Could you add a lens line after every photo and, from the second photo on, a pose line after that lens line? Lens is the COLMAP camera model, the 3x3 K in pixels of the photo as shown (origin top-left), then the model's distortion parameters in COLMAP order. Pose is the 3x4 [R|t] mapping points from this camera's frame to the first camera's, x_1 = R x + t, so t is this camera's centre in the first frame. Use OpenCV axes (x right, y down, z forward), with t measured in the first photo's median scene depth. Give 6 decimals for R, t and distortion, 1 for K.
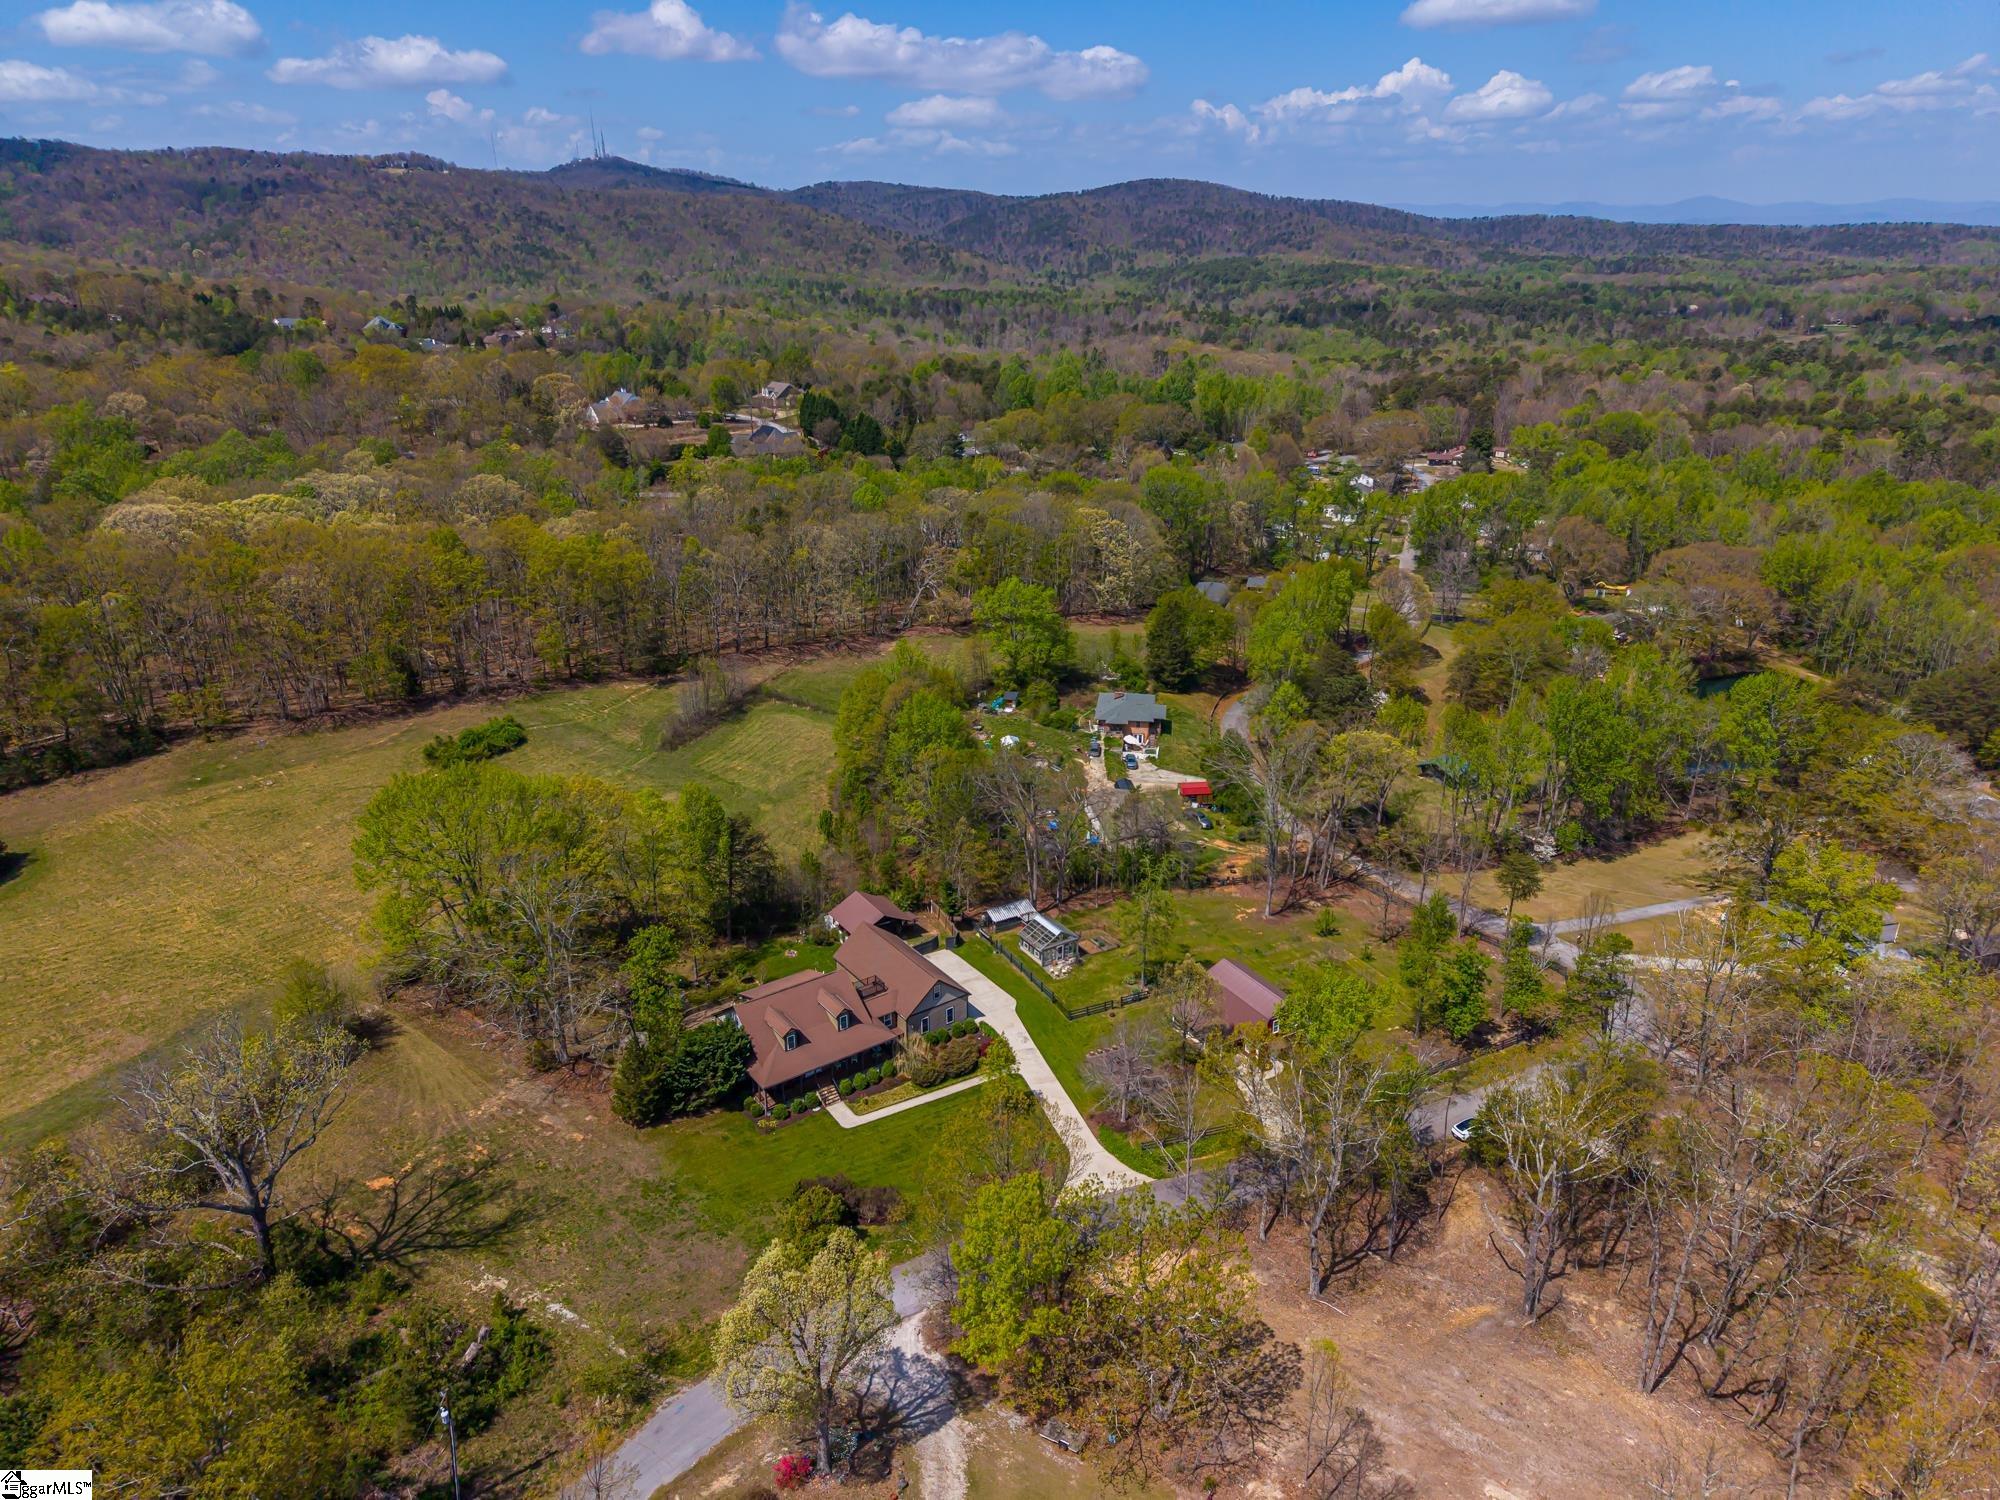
lens RADIAL K [[1316.3, 0, 1000.0], [0, 1316.3, 750.0], [0, 0, 1]] dist [0.037920, -0.031095]
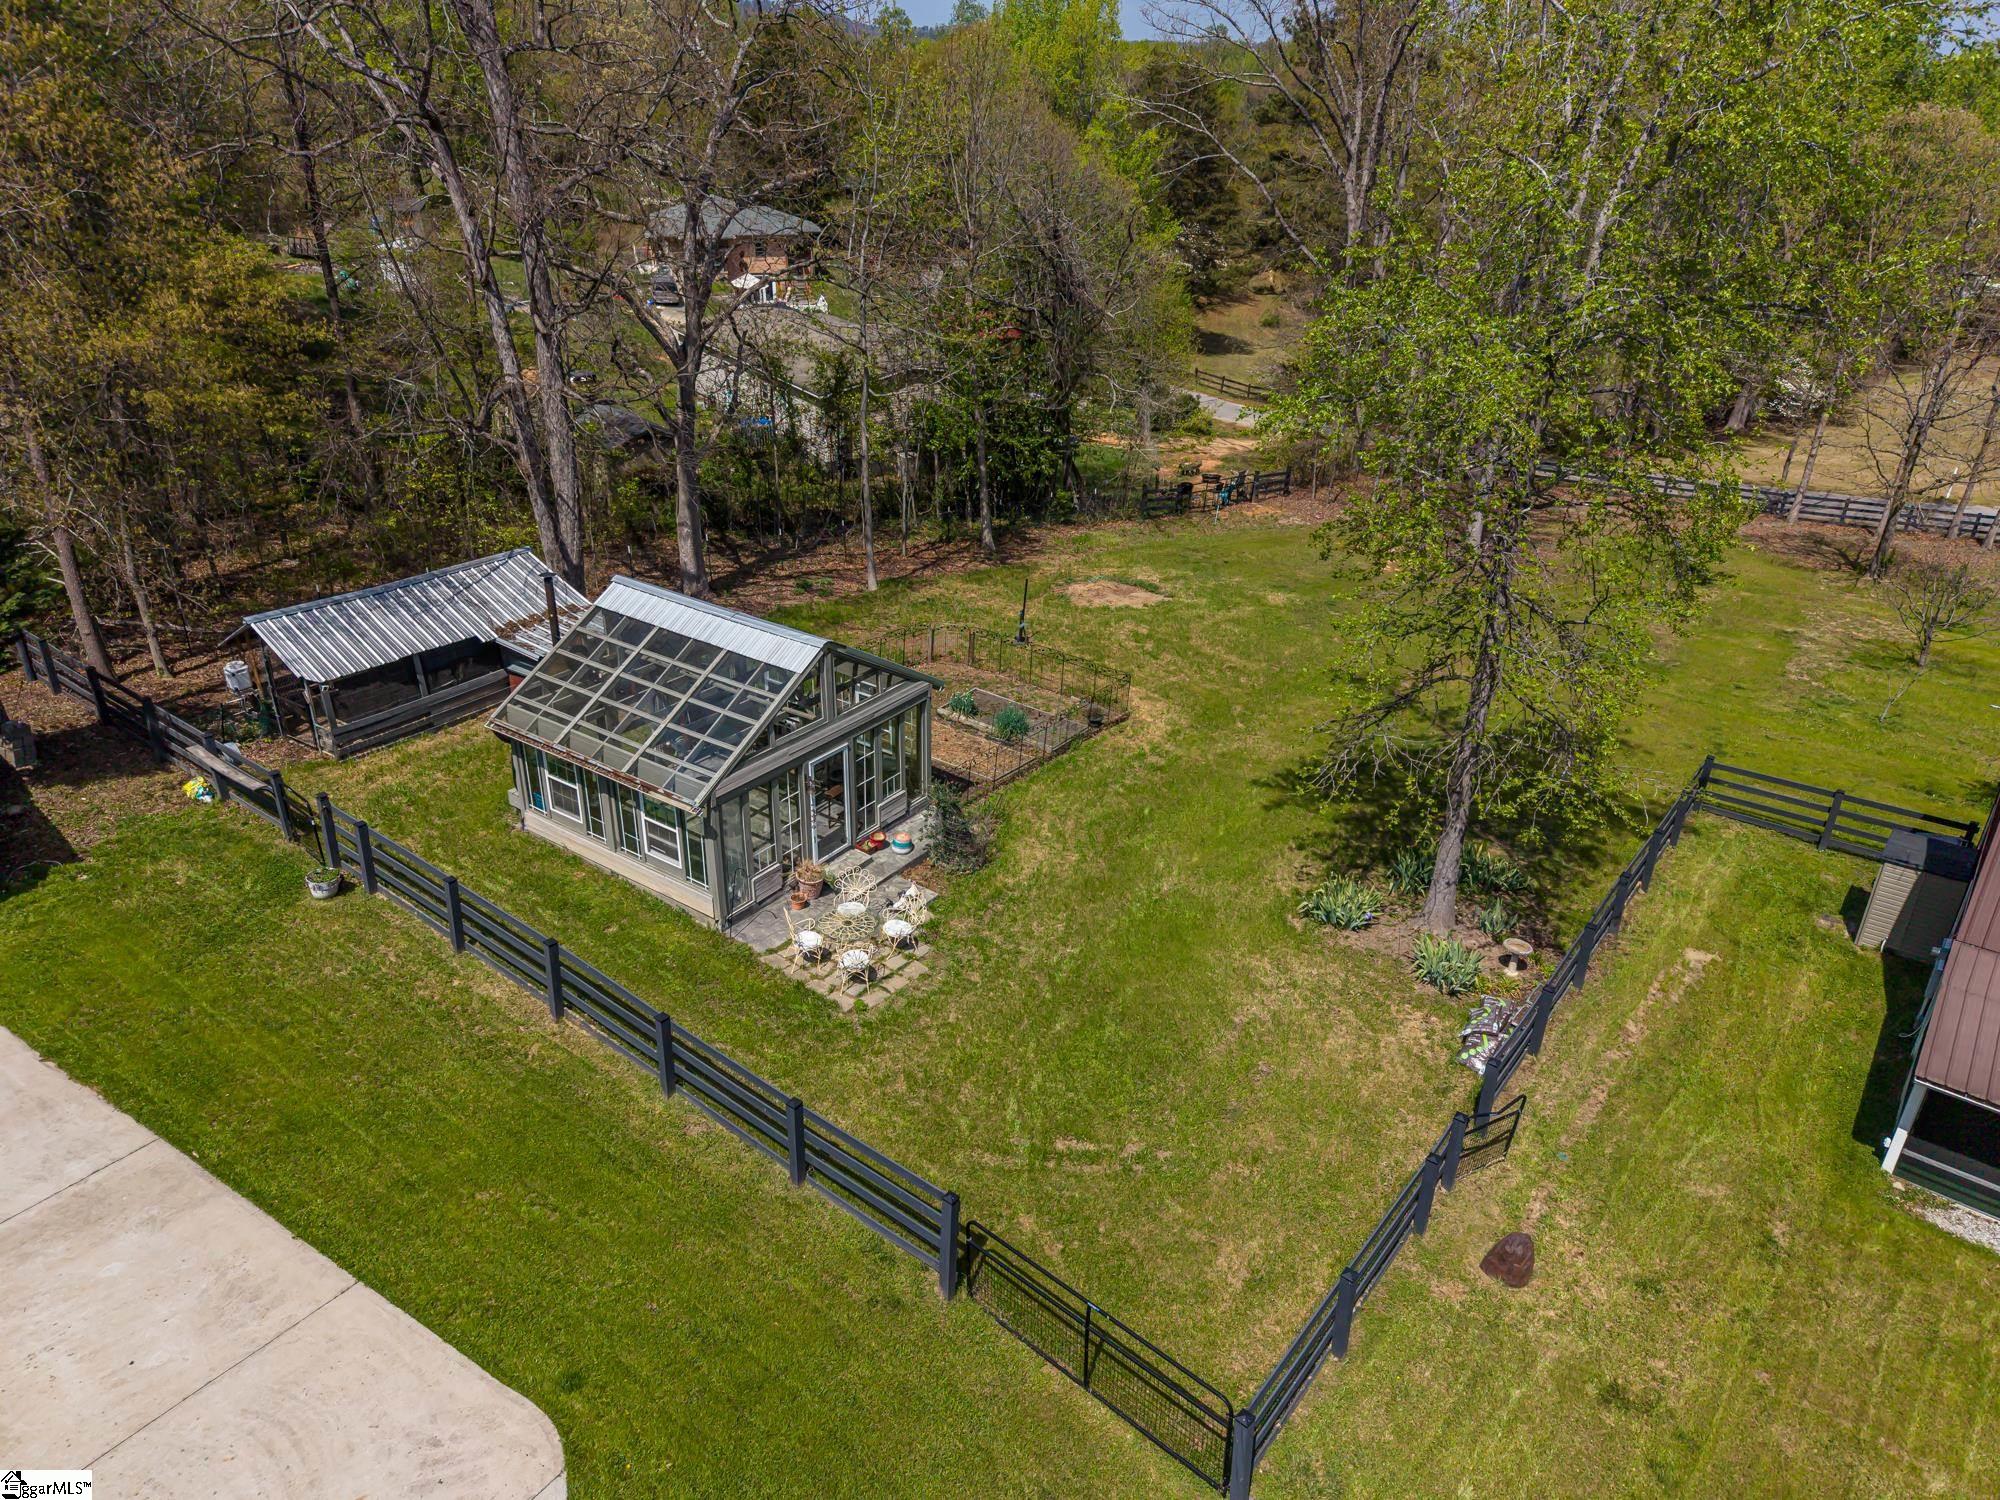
lens RADIAL K [[1316.3, 0, 1000.0], [0, 1316.3, 750.0], [0, 0, 1]] dist [0.037920, -0.031095]
pose [[0.925736, -0.161573, 0.341917, 0.015577], [0.130518, 0.985085, 0.112128, 0.134781], [-0.354934, -0.059175, 0.933017, 0.862517]]
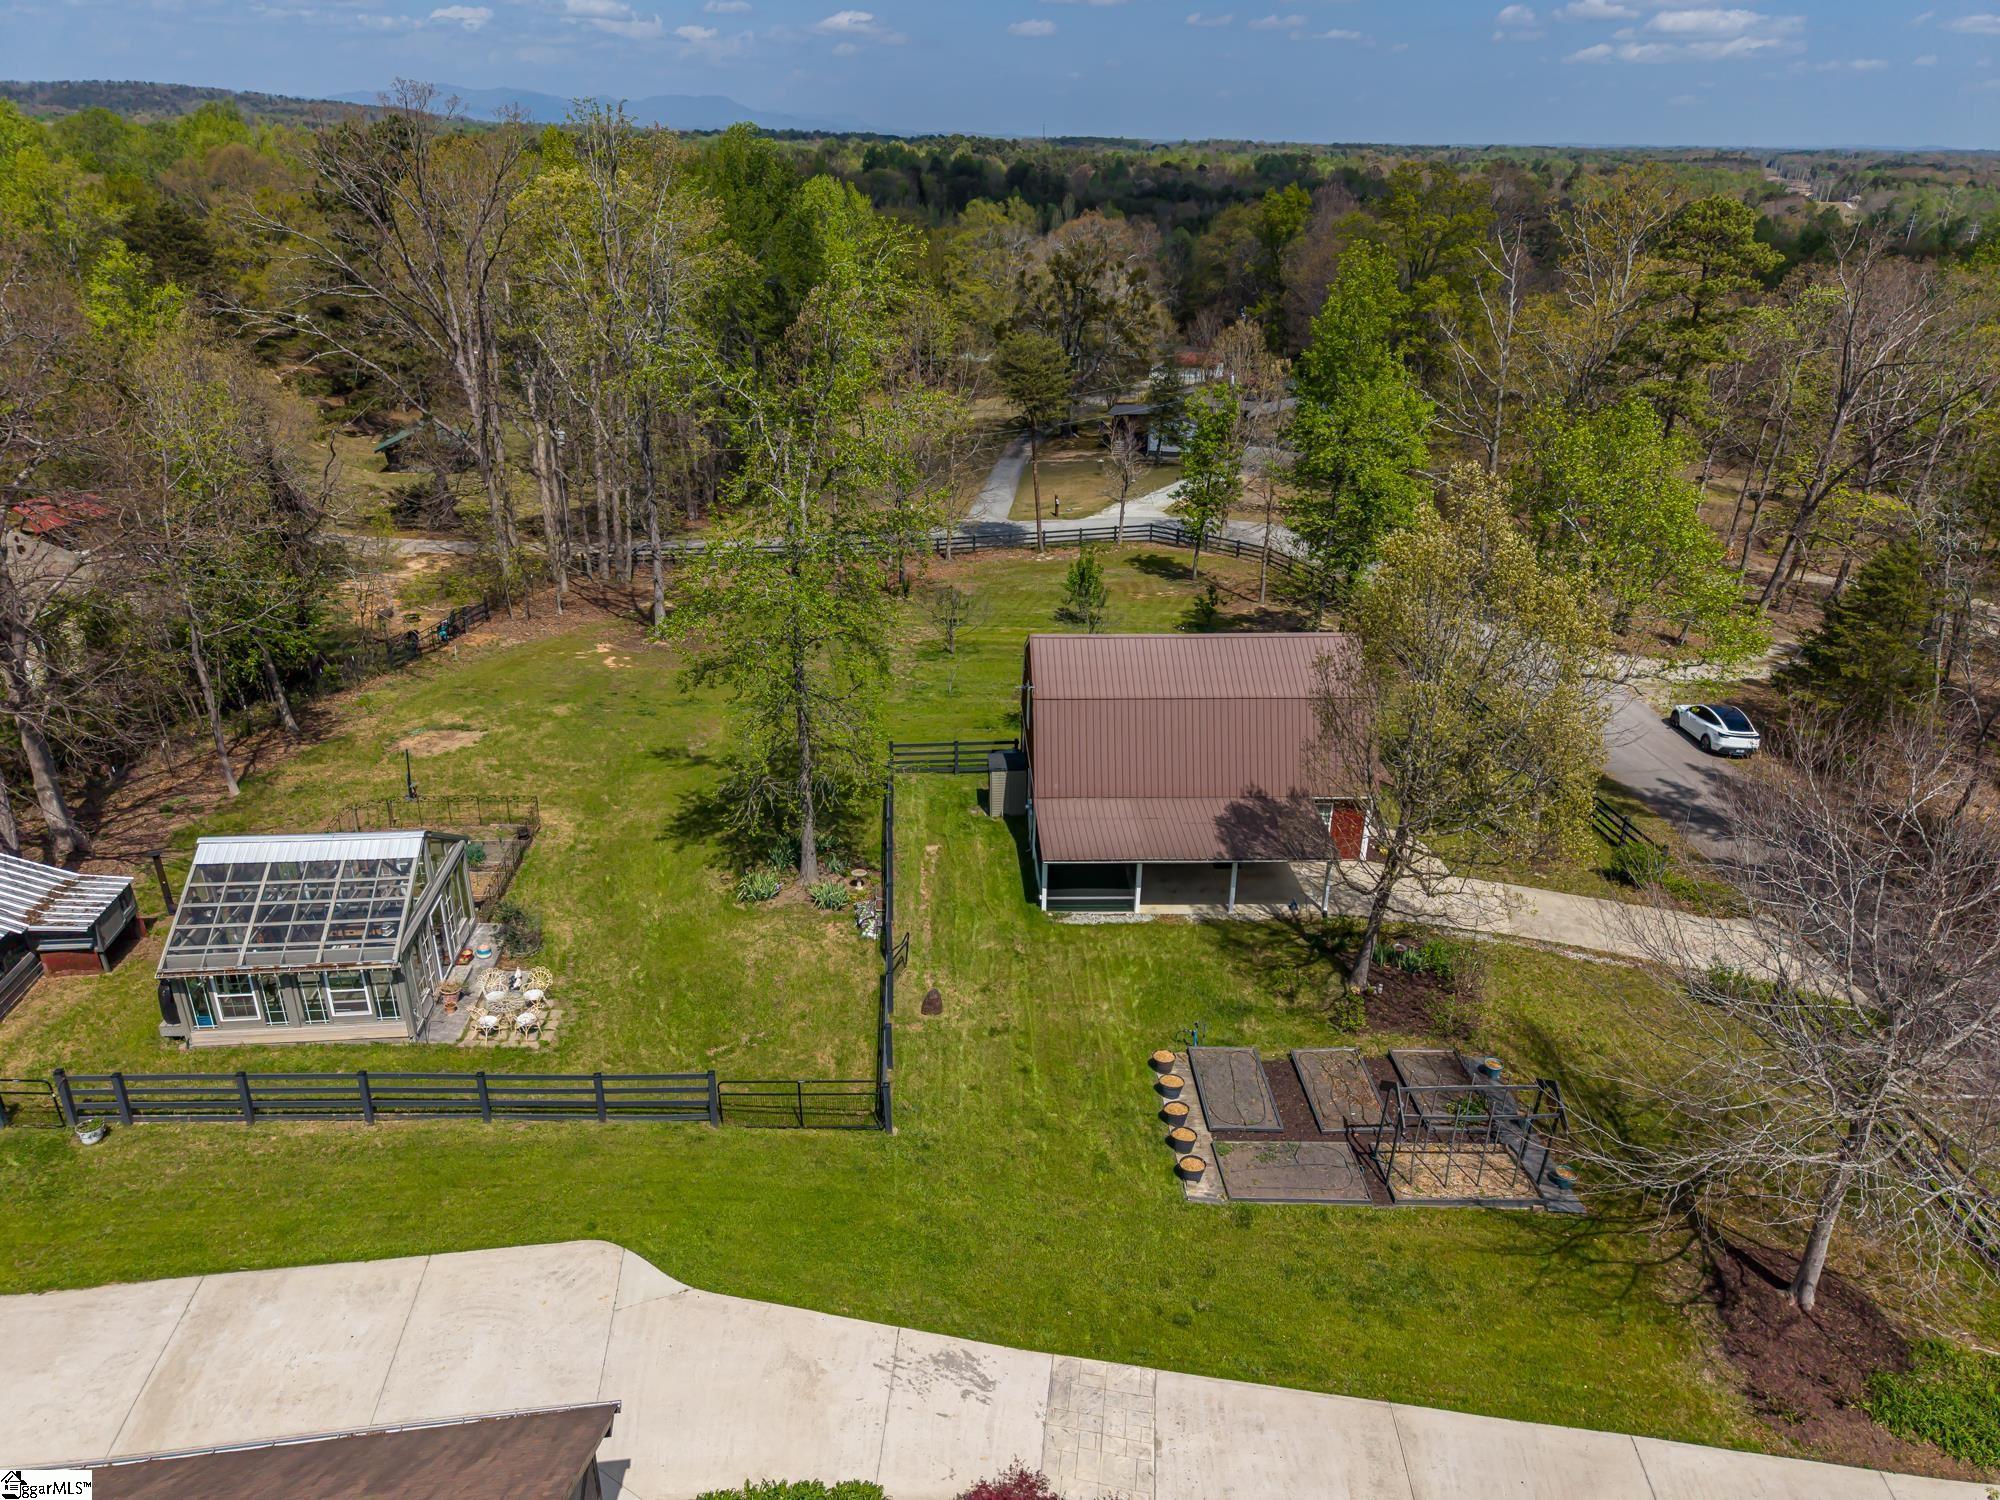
lens RADIAL K [[1316.3, 0, 1000.0], [0, 1316.3, 750.0], [0, 0, 1]] dist [0.037920, -0.031095]
pose [[0.439562, -0.366767, 0.819919, -0.076136], [0.315210, 0.917767, 0.241551, 0.103810], [-0.841087, 0.152270, 0.519024, 0.814636]]
